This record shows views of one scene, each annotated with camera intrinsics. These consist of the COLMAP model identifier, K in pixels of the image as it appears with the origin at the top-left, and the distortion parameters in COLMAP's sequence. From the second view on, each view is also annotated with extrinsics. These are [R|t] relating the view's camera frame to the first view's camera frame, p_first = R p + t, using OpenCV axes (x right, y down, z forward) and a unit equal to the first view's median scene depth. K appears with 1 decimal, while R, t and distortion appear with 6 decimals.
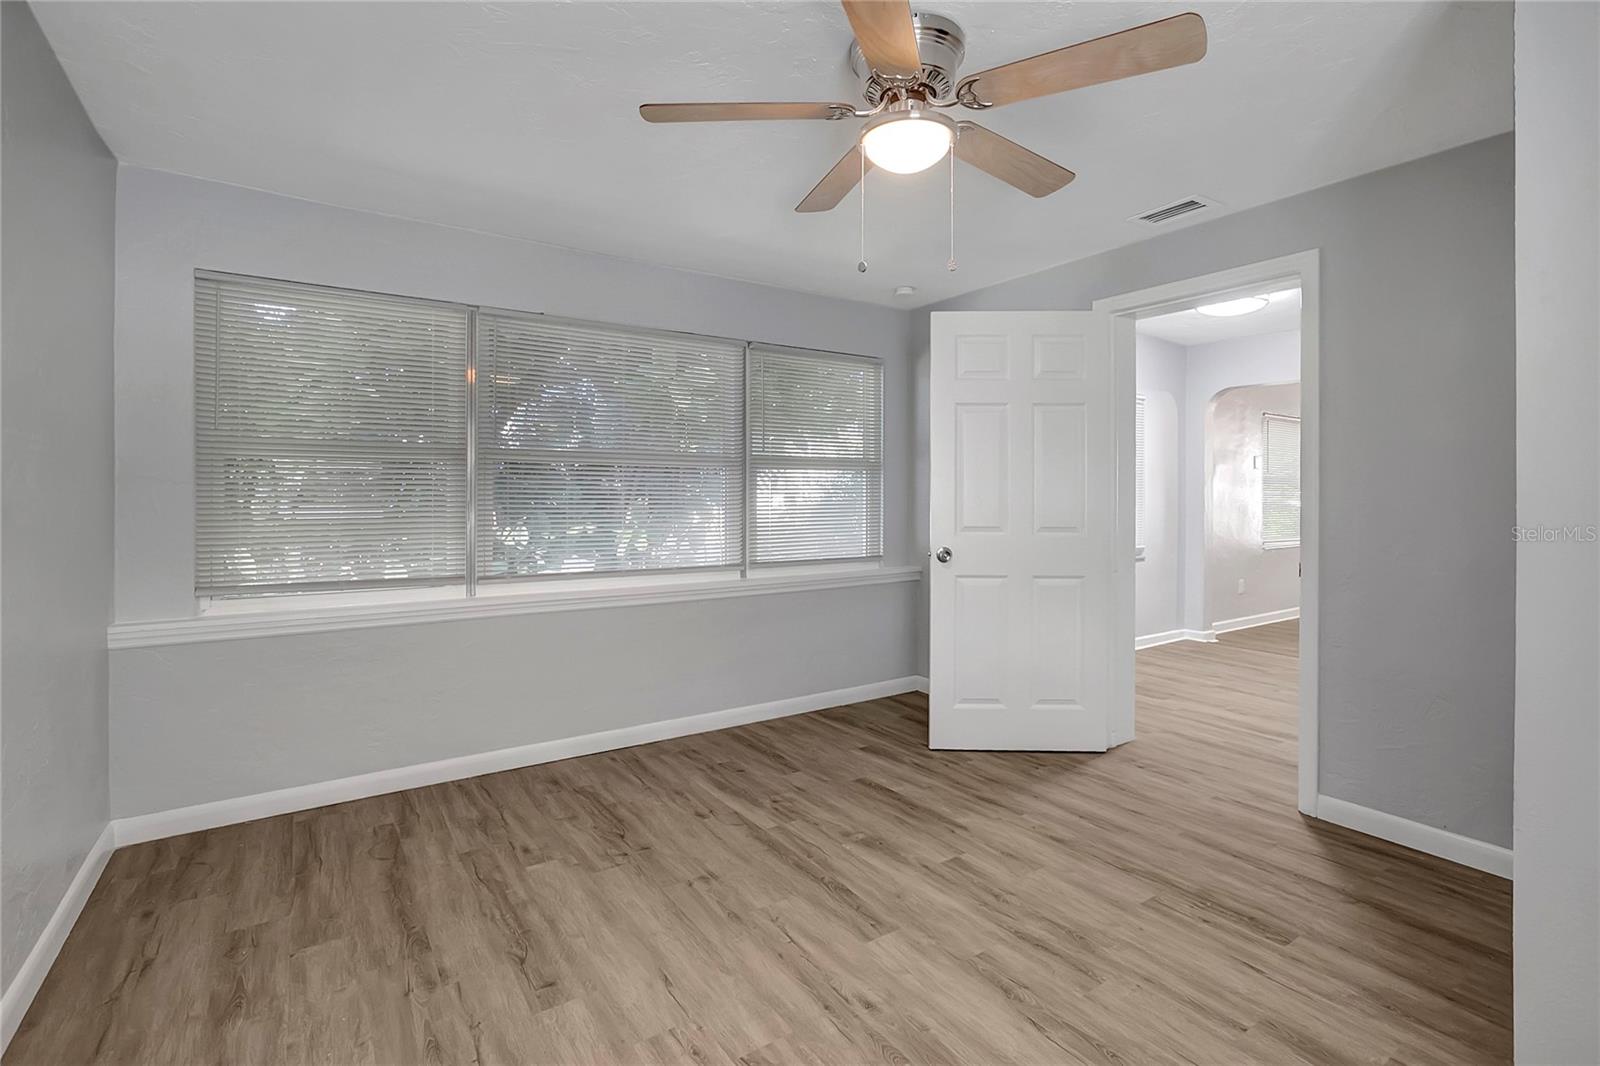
lens RADIAL K [[757.1, 0, 803.9], [0, 757.1, 512.8], [0, 0, 1]] dist [-0.024758, 0.003976]
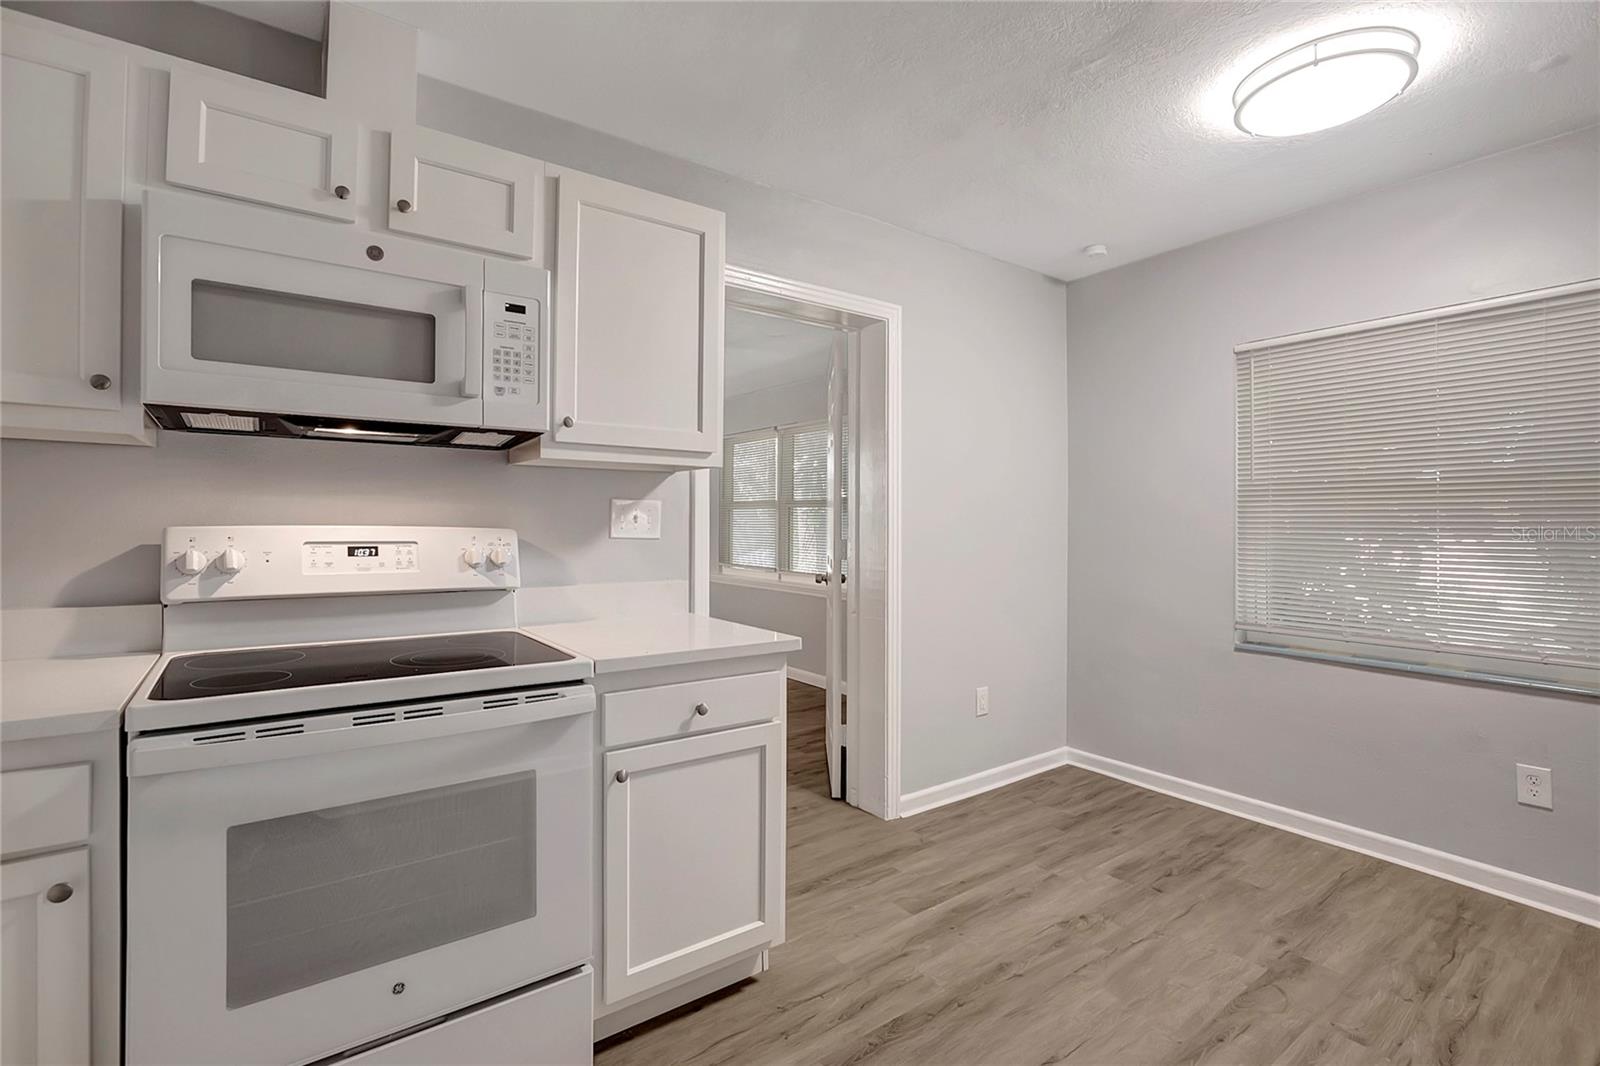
lens RADIAL K [[728.4, 0, 796.1], [0, 728.4, 514.5], [0, 0, 1]] dist [-0.025715, 0.014854]
pose [[0.032086, -0.020072, -0.999284, 1.932185], [-0.045666, 0.998725, -0.021527, -0.024150], [0.998441, 0.046324, 0.031128, 1.329240]]
